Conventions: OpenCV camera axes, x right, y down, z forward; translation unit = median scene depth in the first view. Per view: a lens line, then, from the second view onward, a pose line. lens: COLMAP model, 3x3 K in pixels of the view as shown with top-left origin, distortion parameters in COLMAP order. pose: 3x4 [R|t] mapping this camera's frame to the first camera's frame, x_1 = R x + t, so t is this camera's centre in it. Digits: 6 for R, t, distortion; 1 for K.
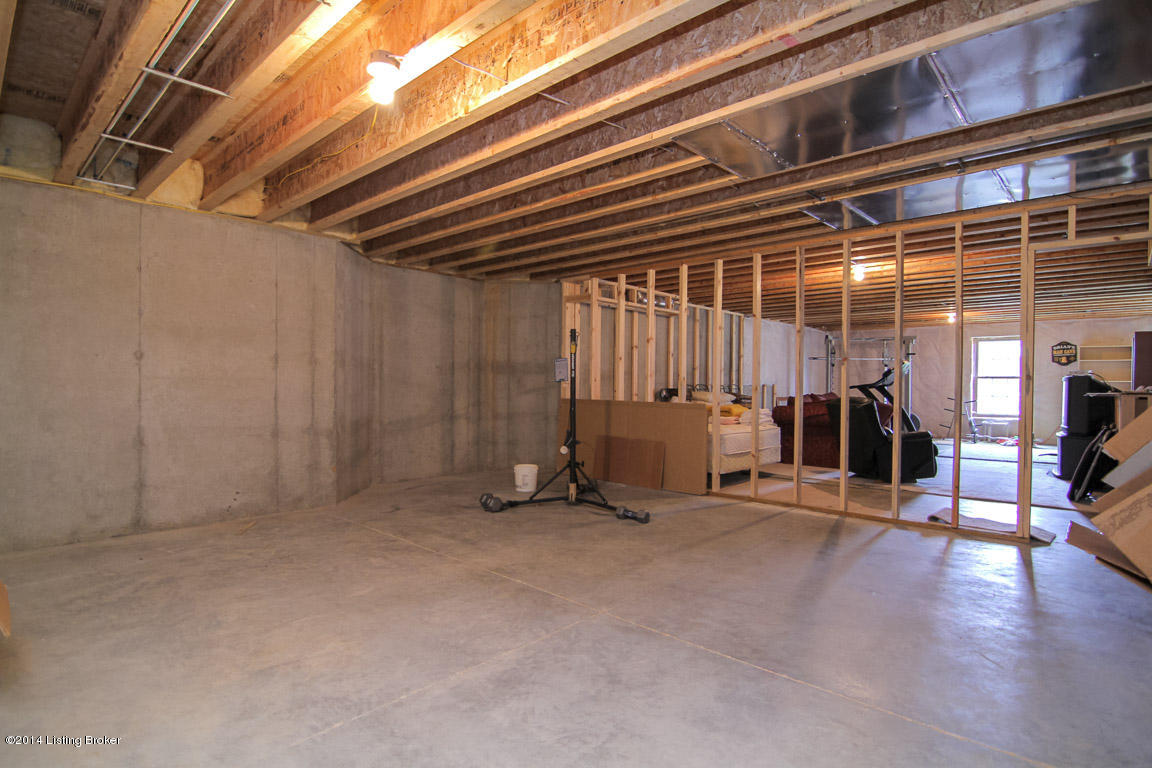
lens RADIAL K [[588.9, 0, 576.0], [0, 588.9, 384.0], [0, 0, 1]] dist [-0.004515, -0.000695]
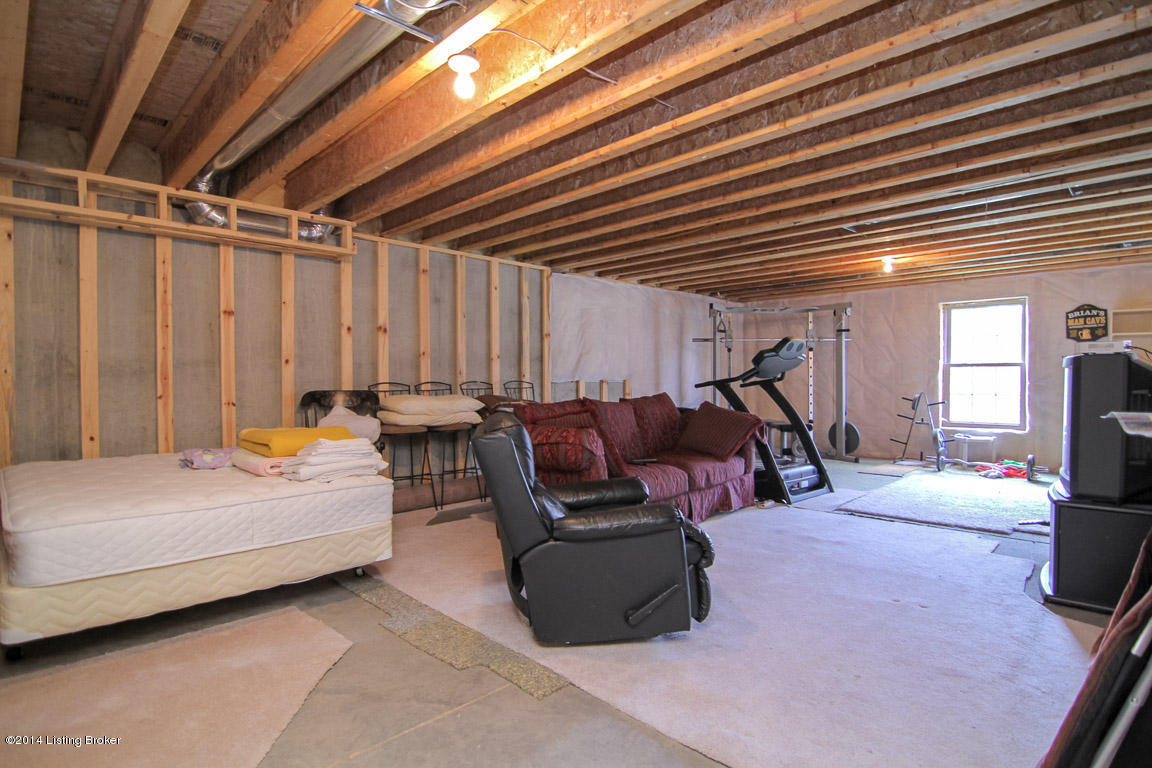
lens RADIAL K [[593.1, 0, 576.0], [0, 593.1, 384.0], [0, 0, 1]] dist [-0.000177, 0.000074]
pose [[0.999335, -0.011956, -0.034437, 0.317190], [0.012142, 0.999913, 0.005189, 0.000936], [0.034372, -0.005604, 0.999393, 0.359959]]
